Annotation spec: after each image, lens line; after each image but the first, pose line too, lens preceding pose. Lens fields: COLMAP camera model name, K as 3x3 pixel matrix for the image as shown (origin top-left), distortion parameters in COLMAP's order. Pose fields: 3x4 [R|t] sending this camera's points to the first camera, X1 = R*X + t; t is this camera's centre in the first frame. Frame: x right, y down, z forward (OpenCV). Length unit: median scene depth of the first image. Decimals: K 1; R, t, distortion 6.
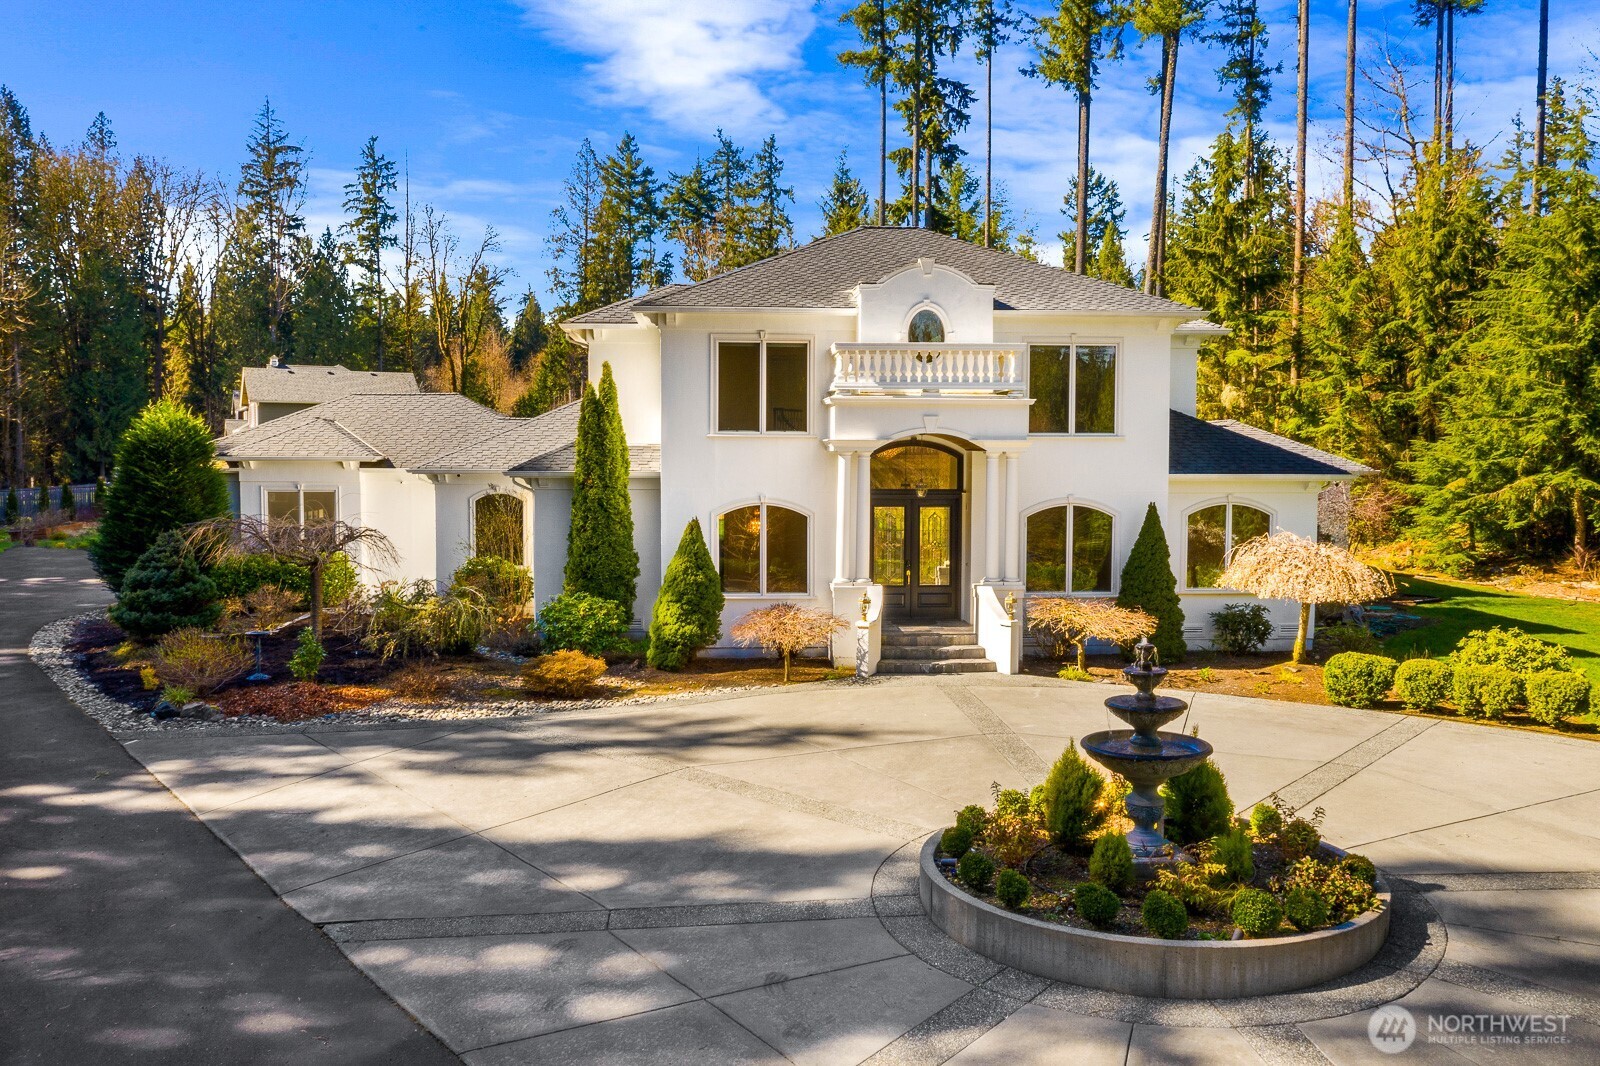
lens RADIAL K [[1256.6, 0, 796.8], [0, 1256.6, 531.9], [0, 0, 1]] dist [-0.013600, -0.000547]
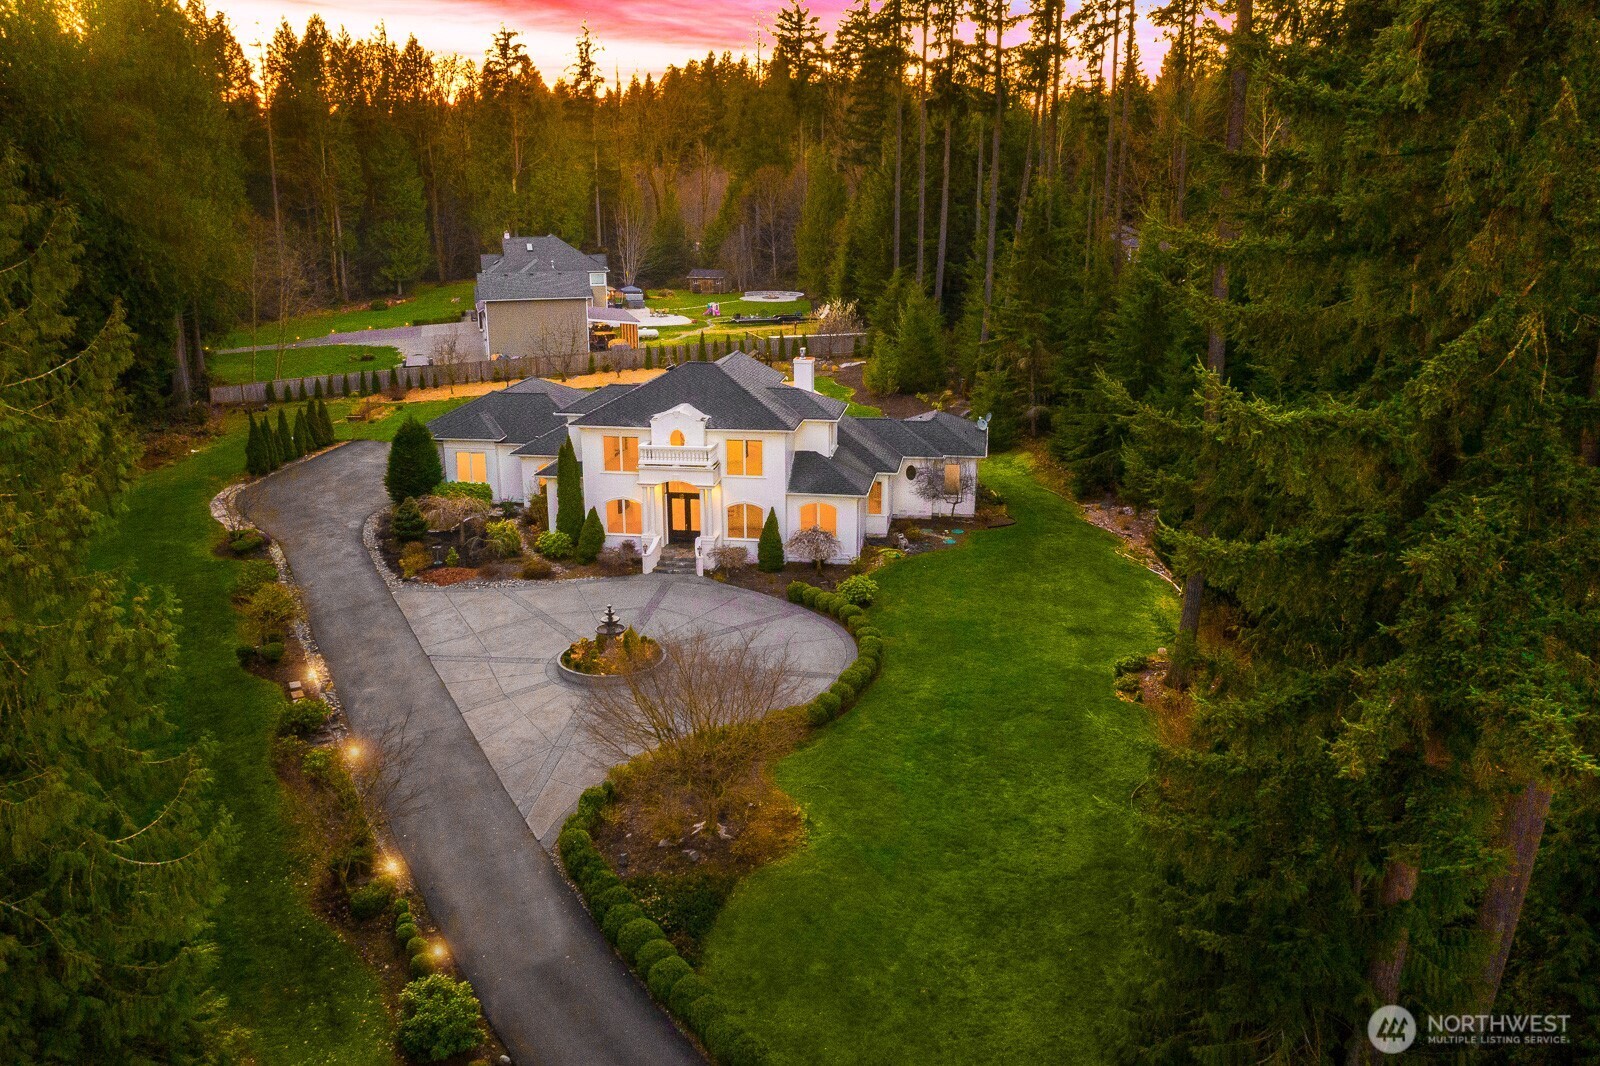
lens RADIAL K [[1256.6, 0, 803.7], [0, 1256.6, 536.3], [0, 0, 1]] dist [-0.013600, -0.000547]
pose [[0.977388, 0.053618, -0.204542, 0.169770], [-0.005959, 0.973917, 0.226824, -0.104912], [0.211369, -0.220476, 0.952215, -0.268681]]
